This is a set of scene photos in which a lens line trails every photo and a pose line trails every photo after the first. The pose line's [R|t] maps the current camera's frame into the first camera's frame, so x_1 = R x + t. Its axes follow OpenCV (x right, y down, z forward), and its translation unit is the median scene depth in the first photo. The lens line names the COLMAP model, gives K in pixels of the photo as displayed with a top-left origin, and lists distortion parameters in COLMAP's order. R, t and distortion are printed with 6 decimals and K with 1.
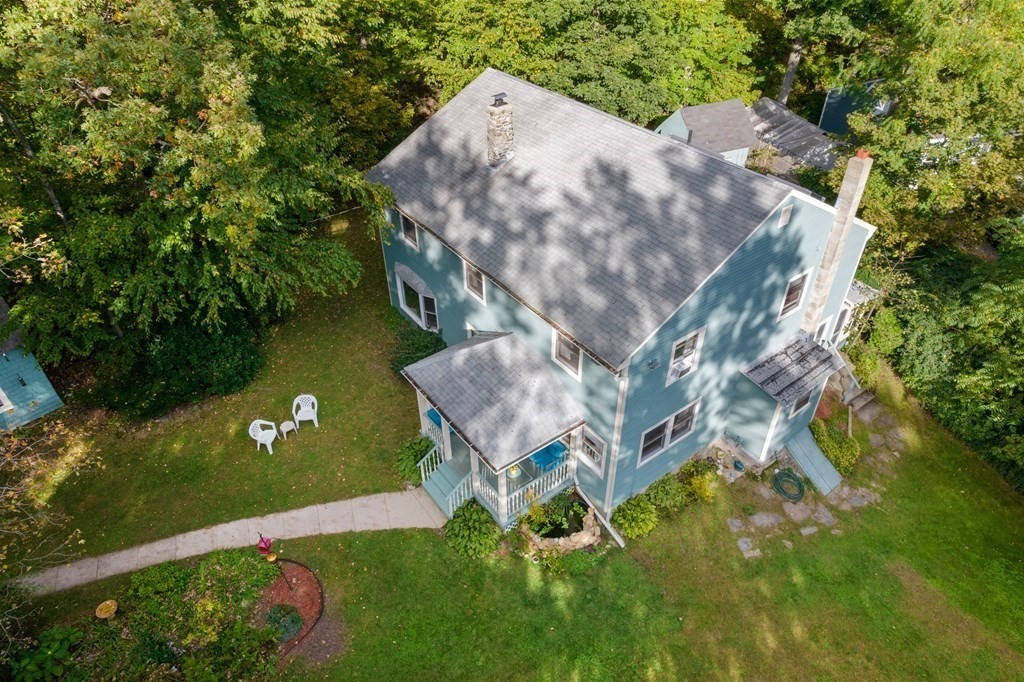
lens RADIAL K [[649.1, 0, 510.1], [0, 649.1, 316.8], [0, 0, 1]] dist [-0.016145, 0.000421]
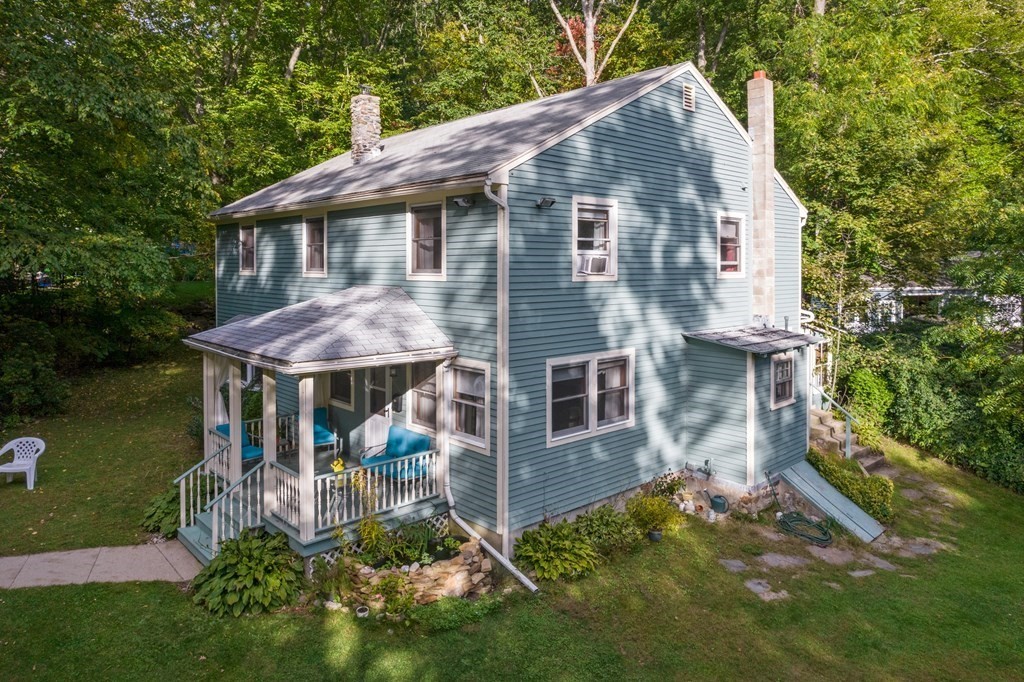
lens RADIAL K [[657.6, 0, 499.8], [0, 657.6, 277.2], [0, 0, 1]] dist [-0.005368, -0.001007]
pose [[0.995931, 0.003499, 0.090051, 0.095023], [0.052474, 0.789862, -0.611035, 0.469800], [-0.073266, 0.613274, 0.786465, 0.418023]]
